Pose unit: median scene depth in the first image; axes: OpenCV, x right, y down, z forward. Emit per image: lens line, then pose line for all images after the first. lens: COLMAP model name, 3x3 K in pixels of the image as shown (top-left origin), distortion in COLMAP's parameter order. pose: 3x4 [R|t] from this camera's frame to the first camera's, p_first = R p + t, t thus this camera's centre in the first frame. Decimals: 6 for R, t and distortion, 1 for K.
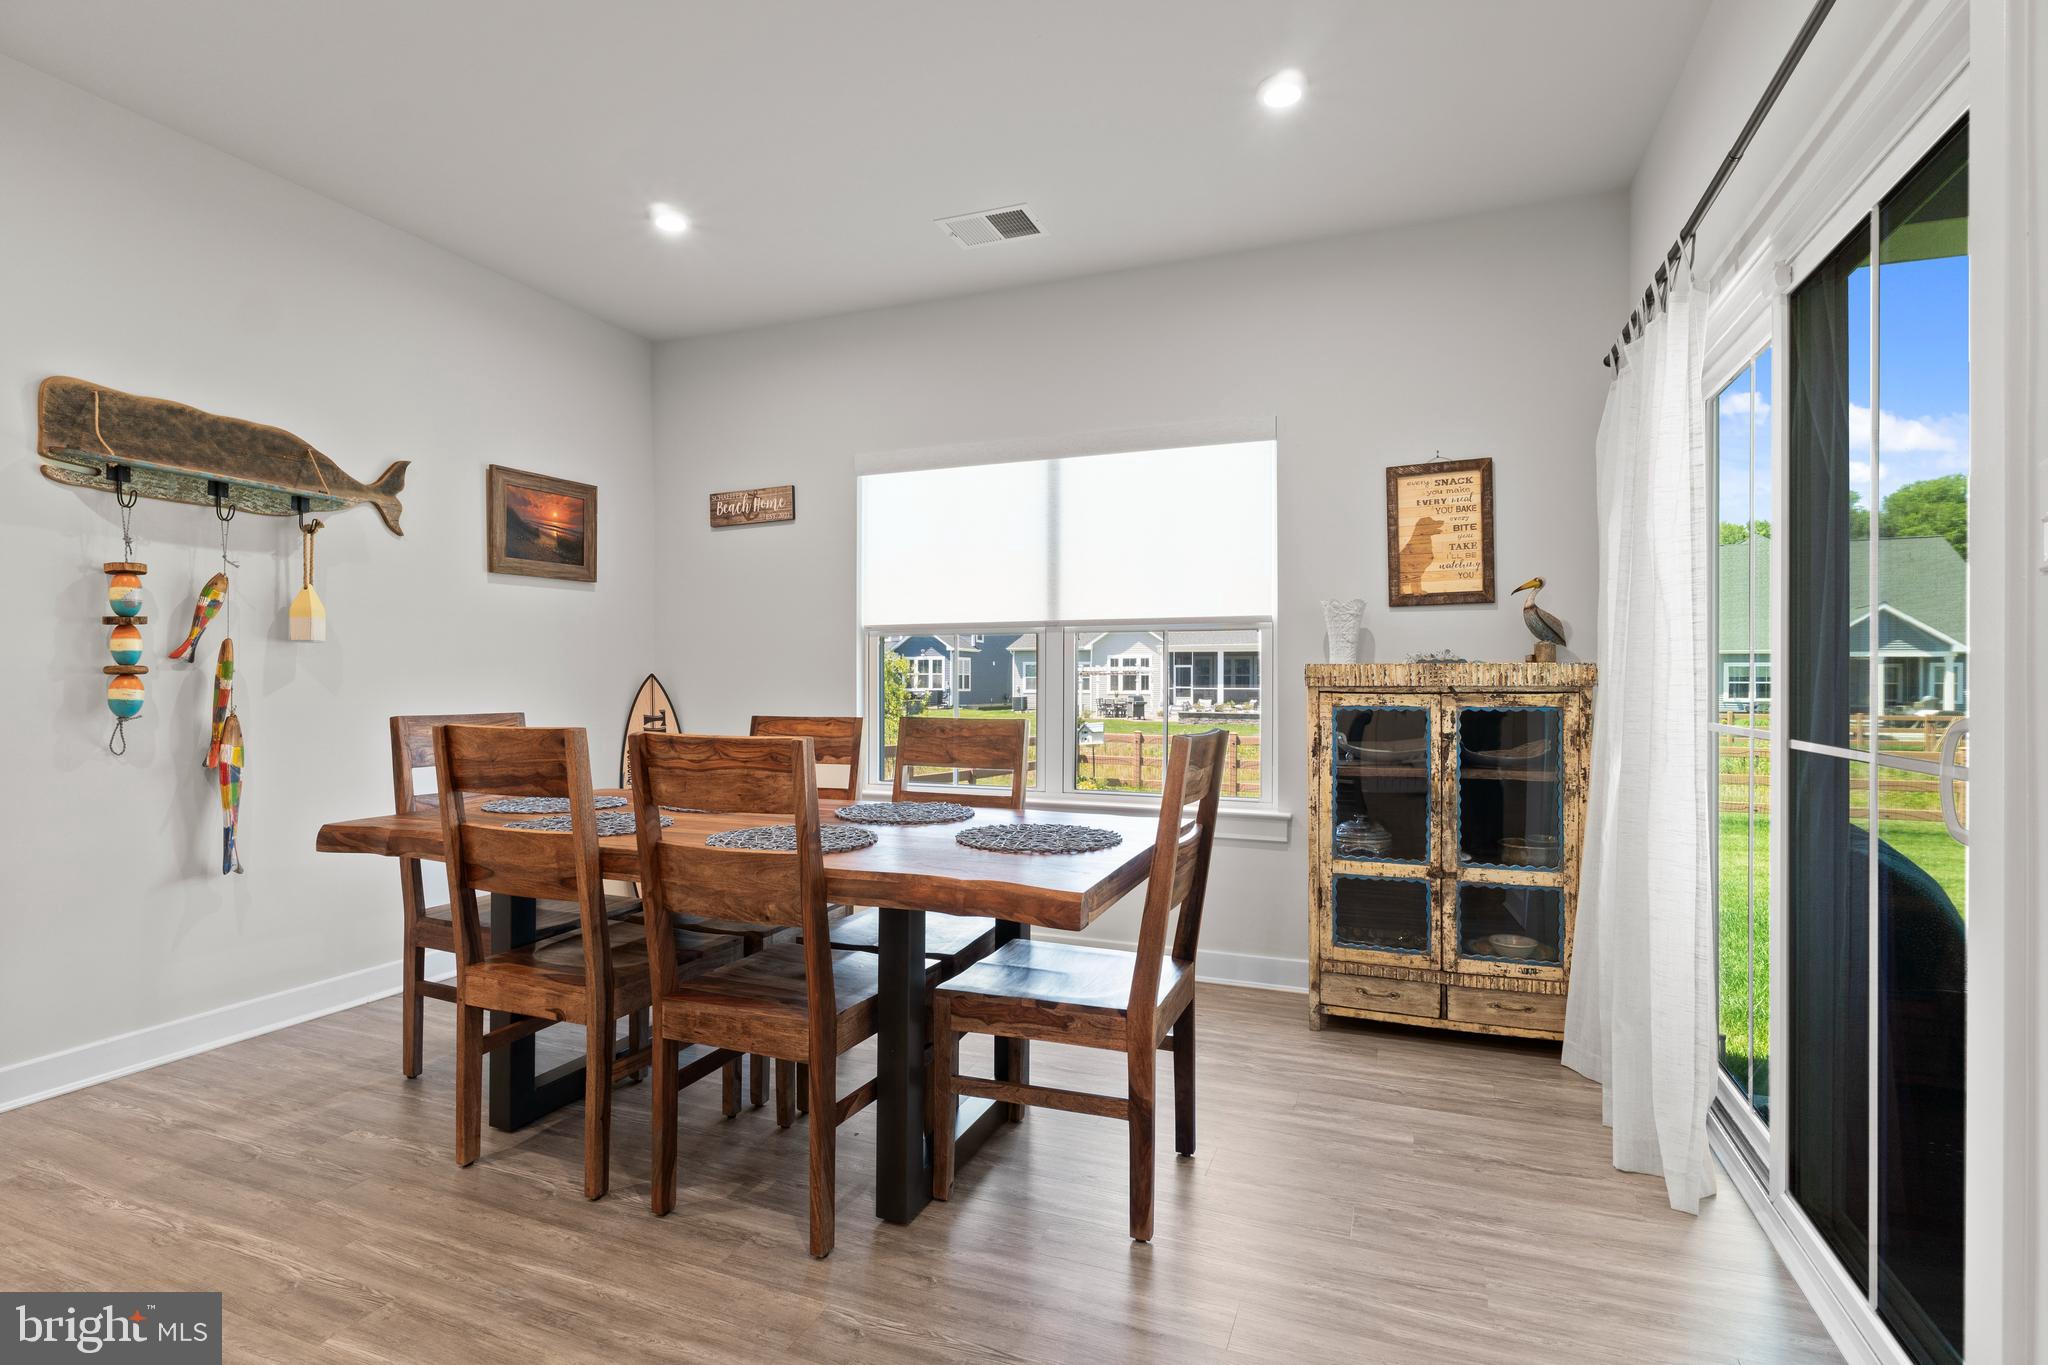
lens RADIAL K [[1010.9, 0, 1037.8], [0, 1010.9, 668.5], [0, 0, 1]] dist [-0.002291, -0.002470]
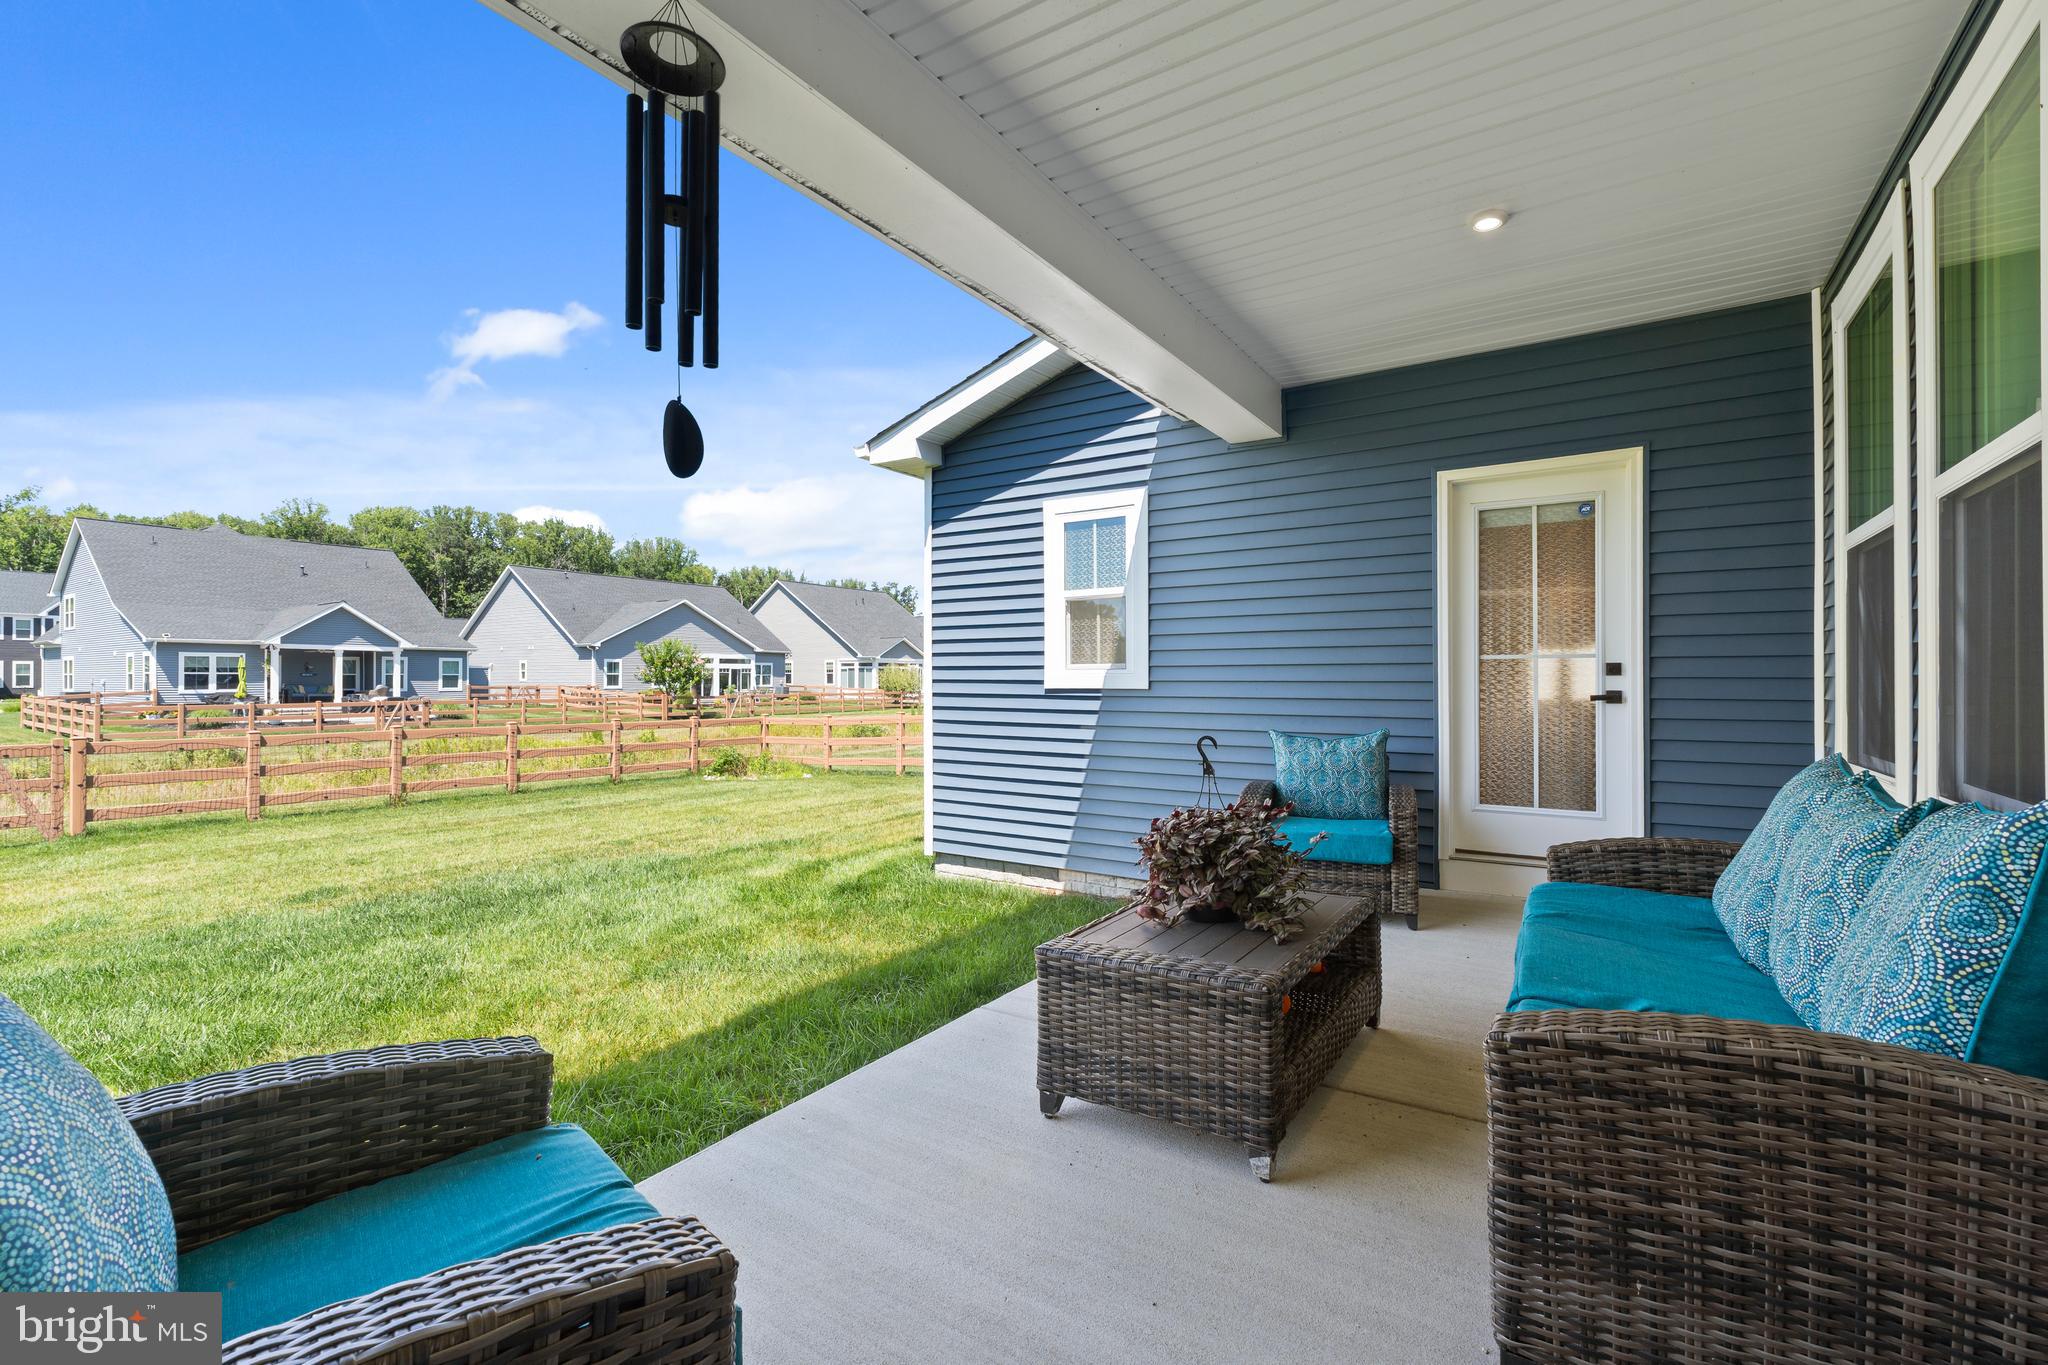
lens RADIAL K [[858.8, 0, 1034.1], [0, 858.8, 668.5], [0, 0, 1]] dist [0.003929, -0.000570]
pose [[0.200879, 0.008804, 0.979577, 0.542794], [-0.012710, 0.999899, -0.006380, 0.053005], [-0.979534, -0.011169, 0.200970, 0.516044]]
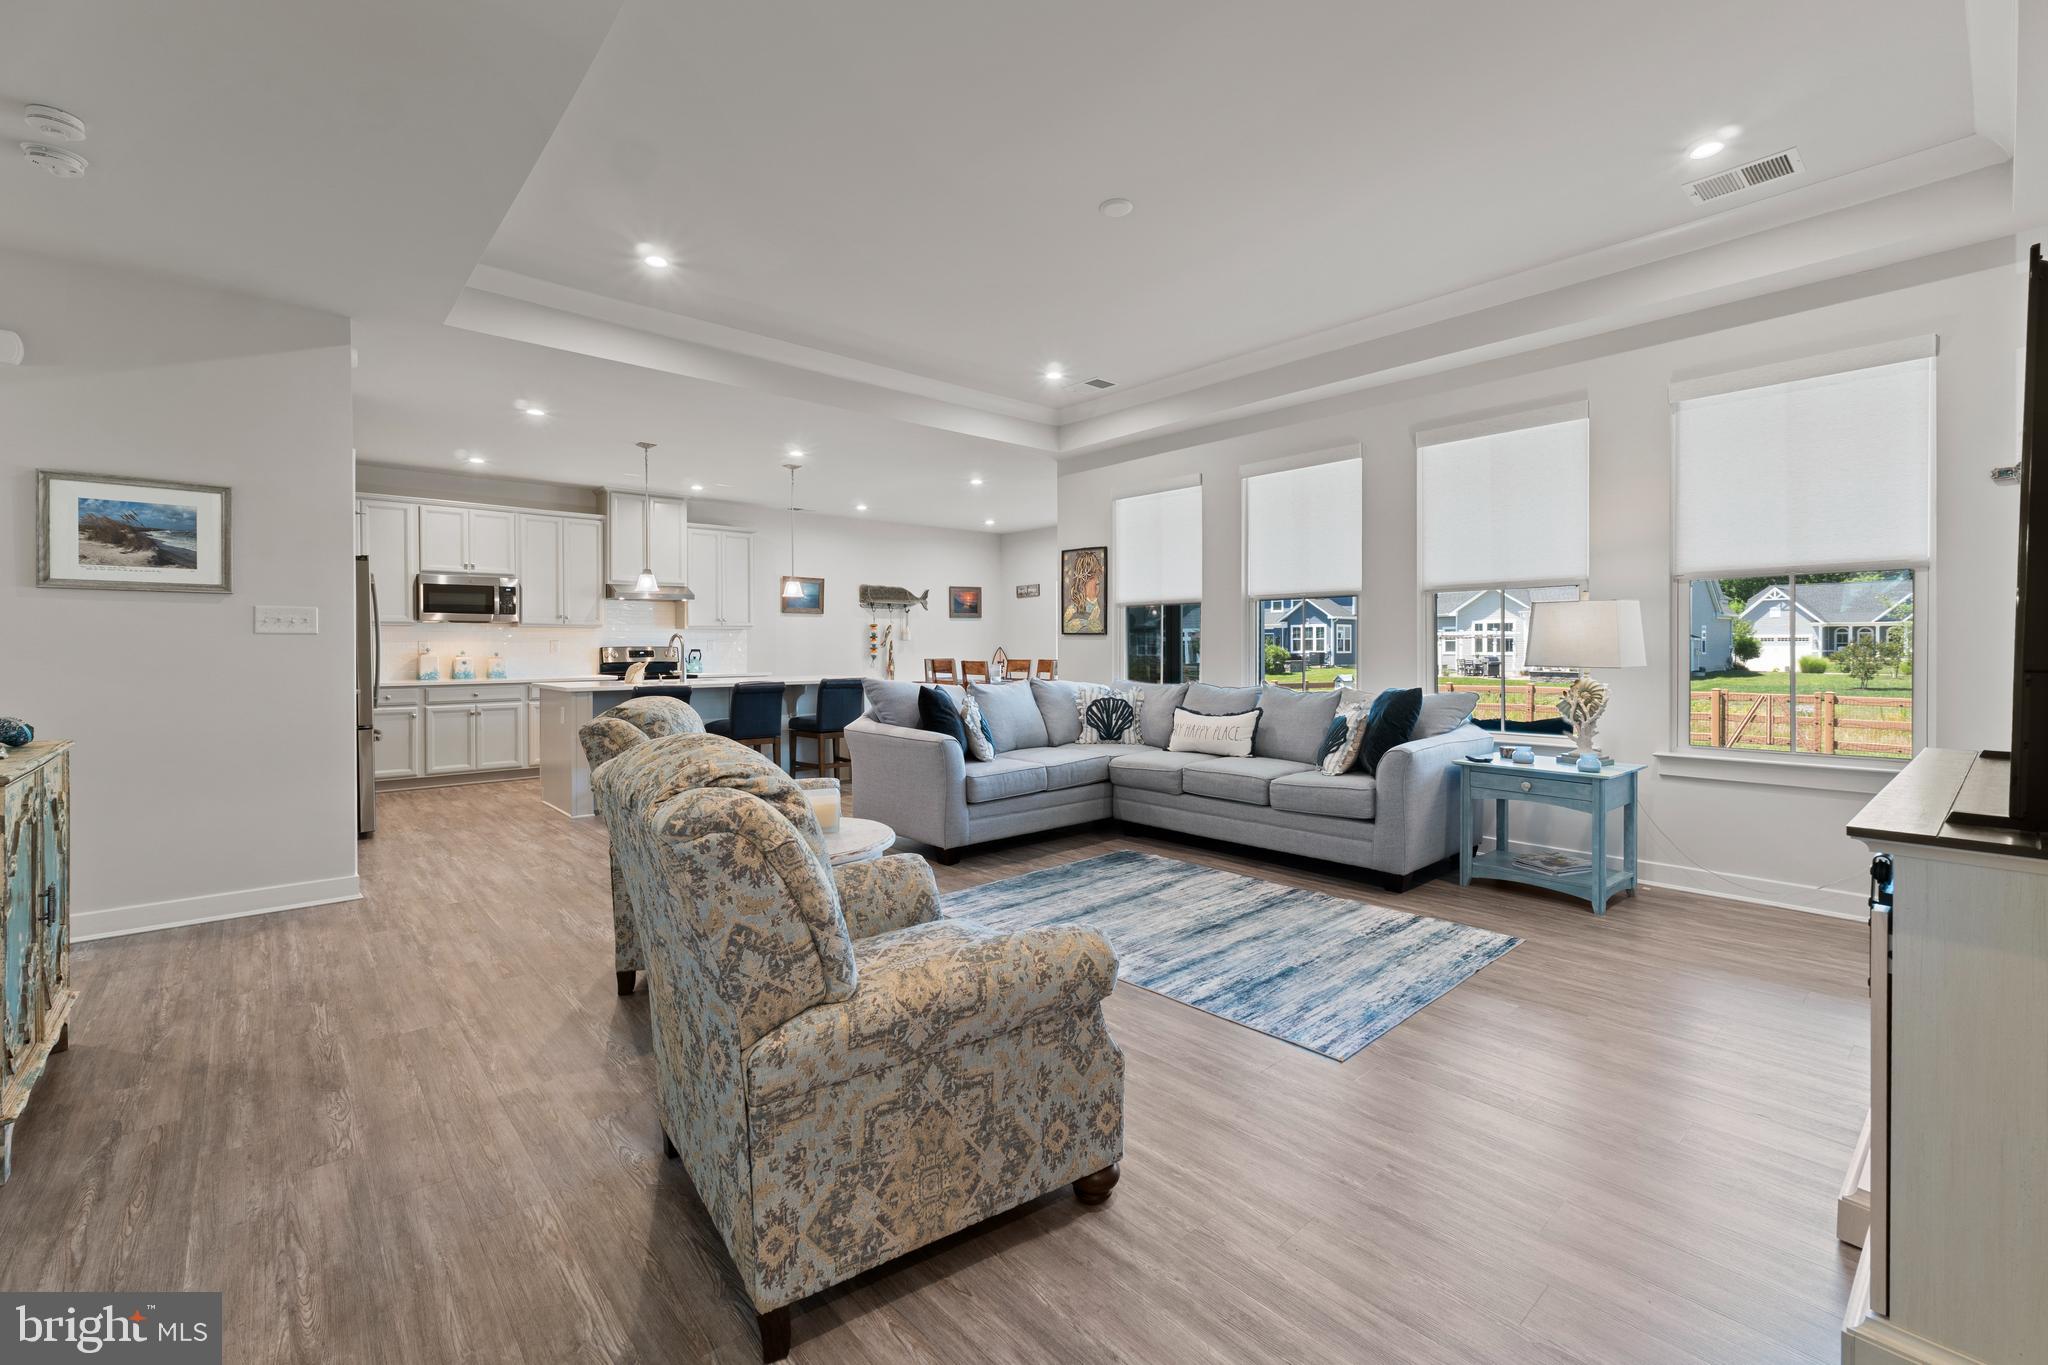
lens RADIAL K [[858.8, 0, 1021.1], [0, 858.8, 650.7], [0, 0, 1]] dist [0.003929, -0.000570]
pose [[0.886032, -0.003362, -0.463613, 1.168696], [0.012441, 0.999786, 0.016527, -0.033974], [0.463458, -0.020411, 0.885884, -1.684134]]
